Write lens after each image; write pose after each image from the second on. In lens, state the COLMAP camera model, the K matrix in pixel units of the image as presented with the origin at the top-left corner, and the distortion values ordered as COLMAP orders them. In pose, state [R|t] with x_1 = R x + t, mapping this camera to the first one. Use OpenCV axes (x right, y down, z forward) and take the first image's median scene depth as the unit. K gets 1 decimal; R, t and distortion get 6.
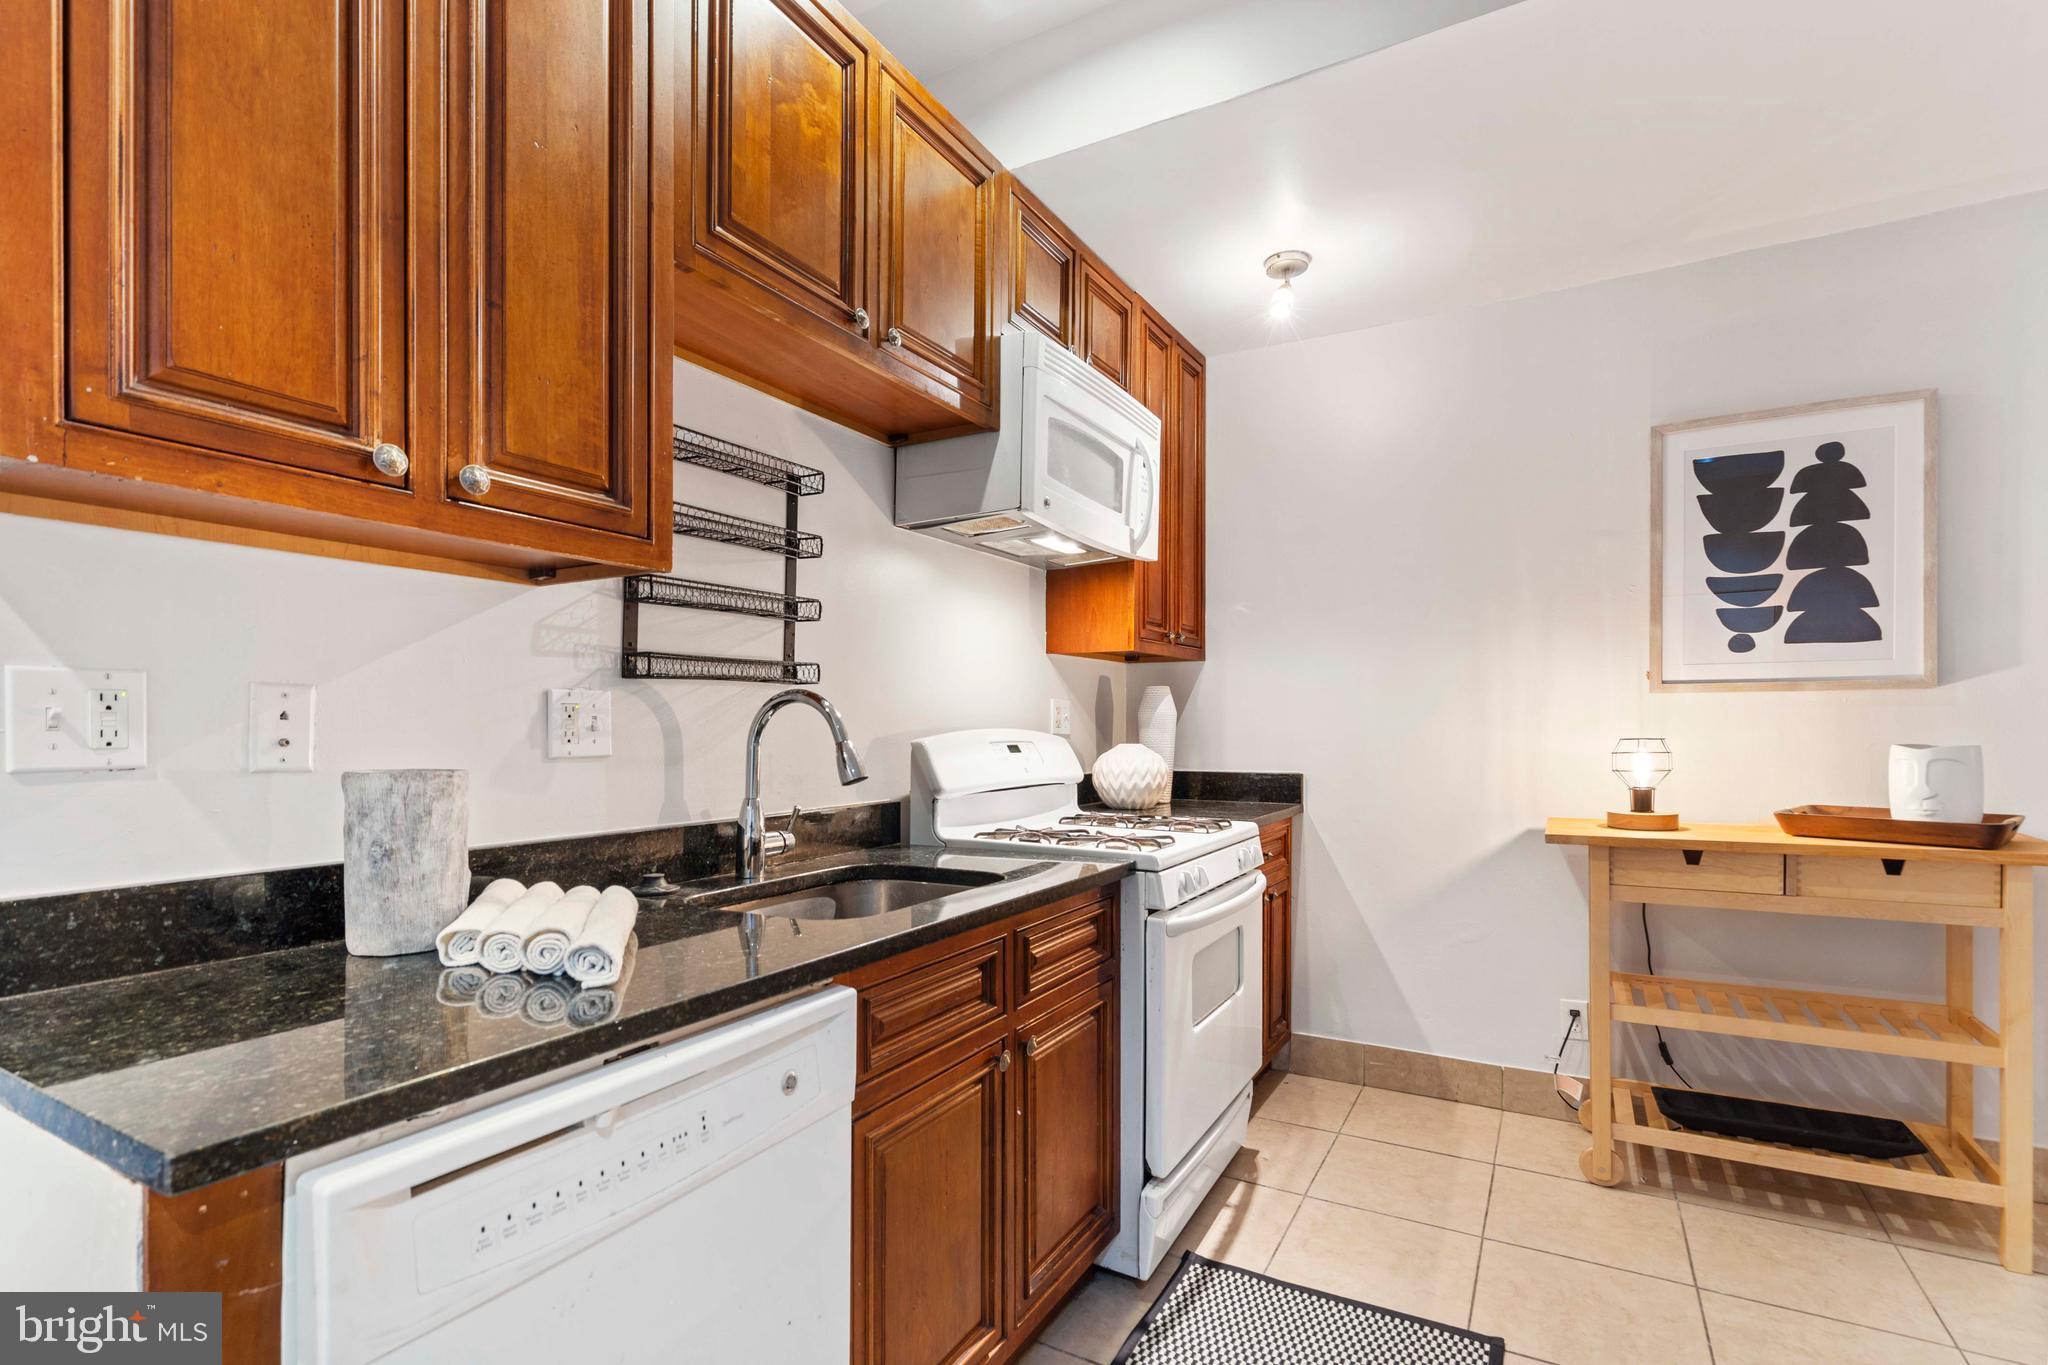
lens RADIAL K [[950.5, 0, 1034.7], [0, 950.5, 735.8], [0, 0, 1]] dist [-0.000413, 0.000747]
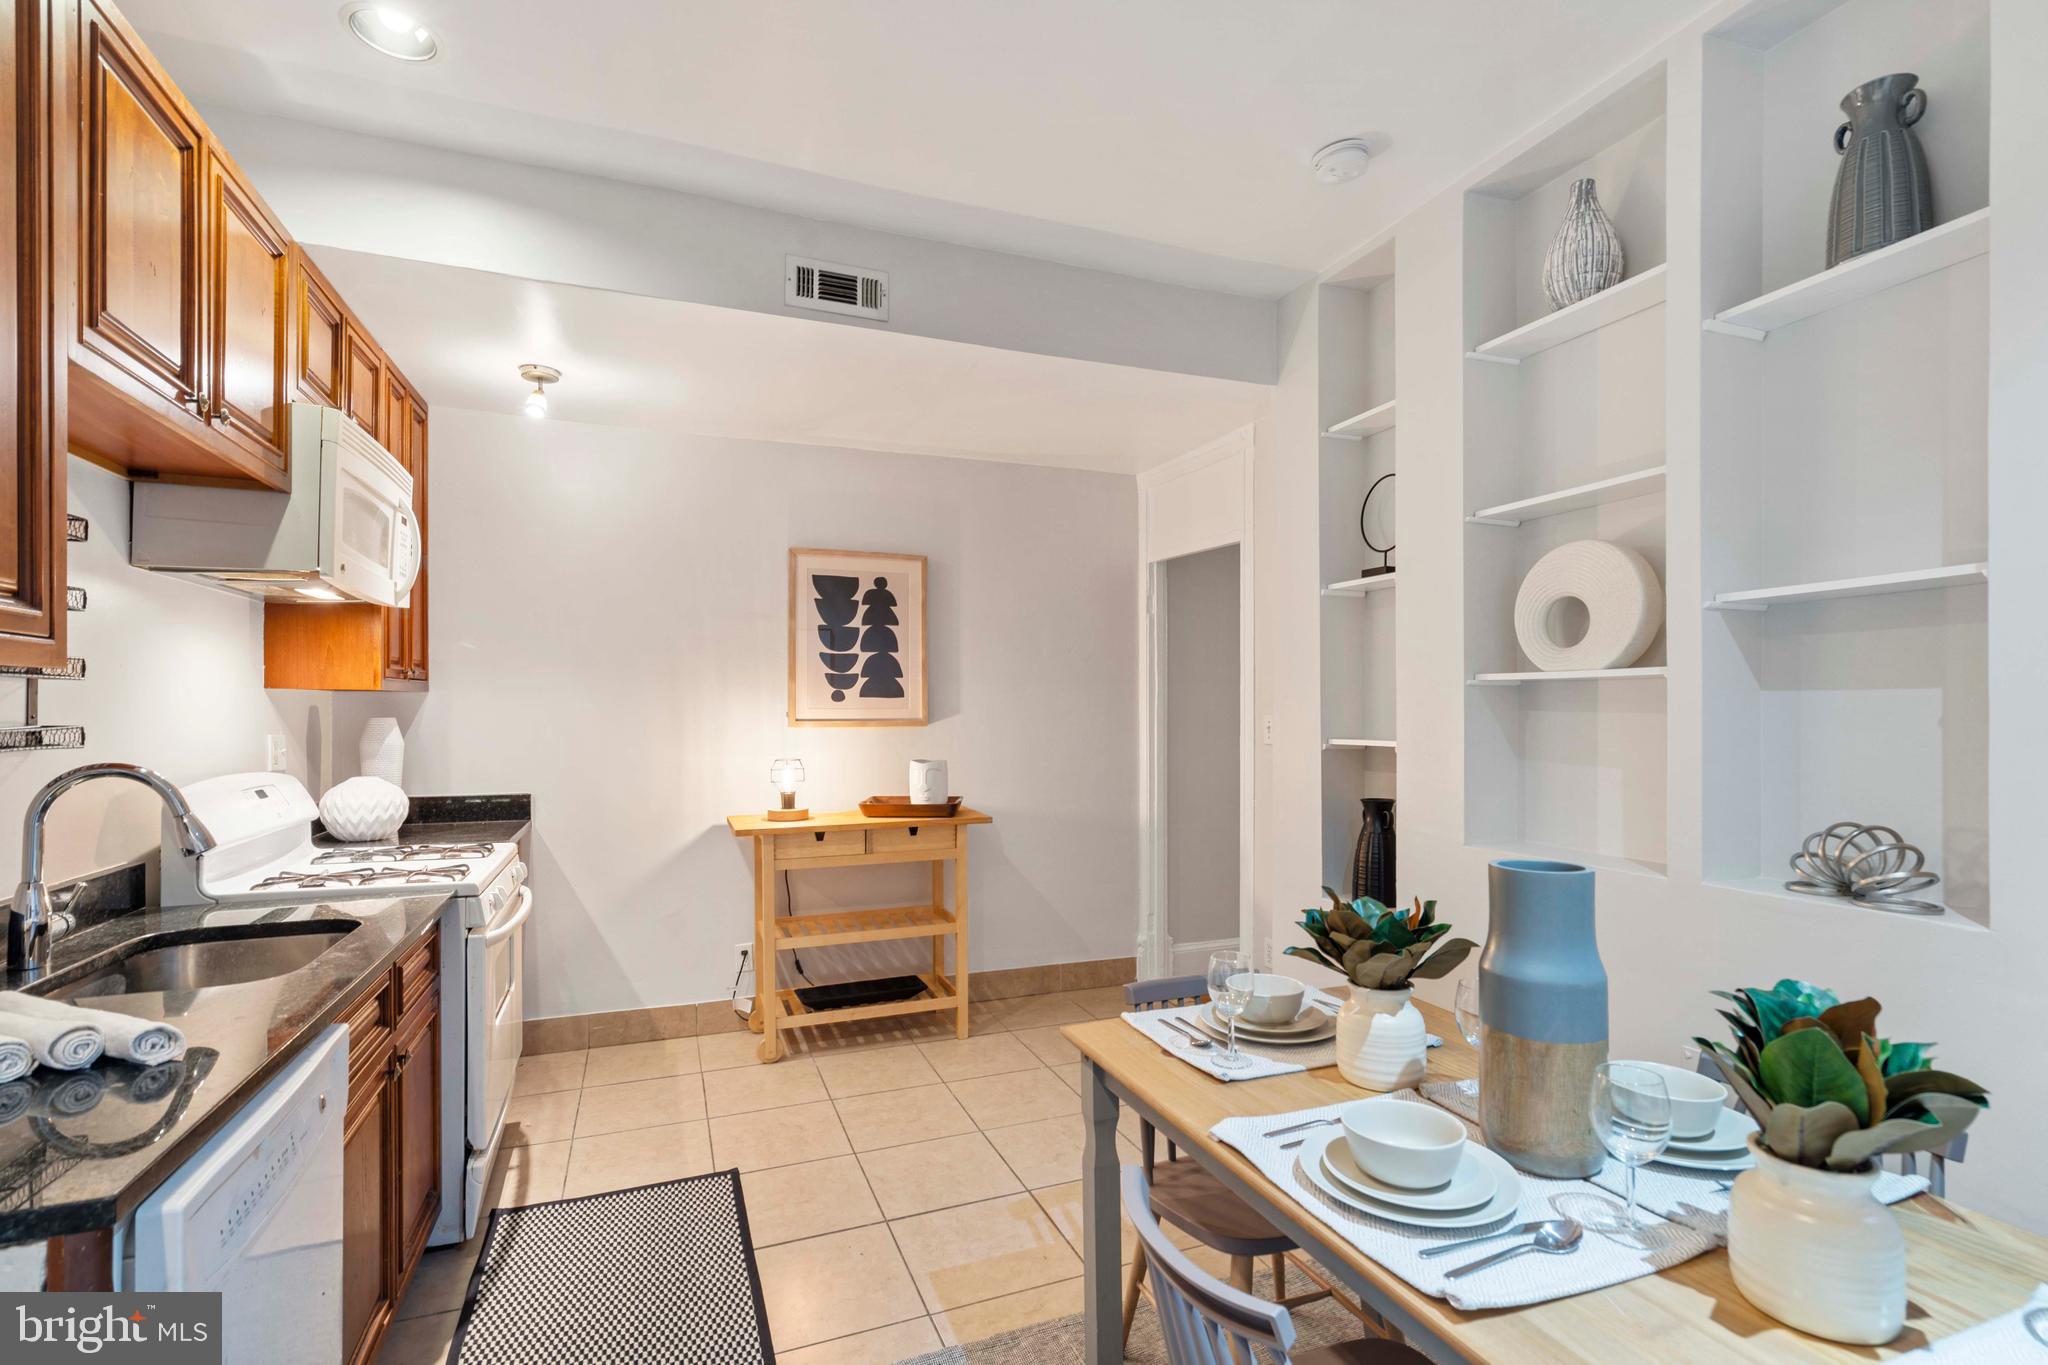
lens RADIAL K [[950.5, 0, 1018.8], [0, 950.5, 698.9], [0, 0, 1]] dist [-0.000413, 0.000747]
pose [[0.632925, 0.009720, 0.774152, -0.303408], [0.004864, 0.999852, -0.016531, -0.068340], [-0.774198, 0.014228, 0.632783, -0.243227]]
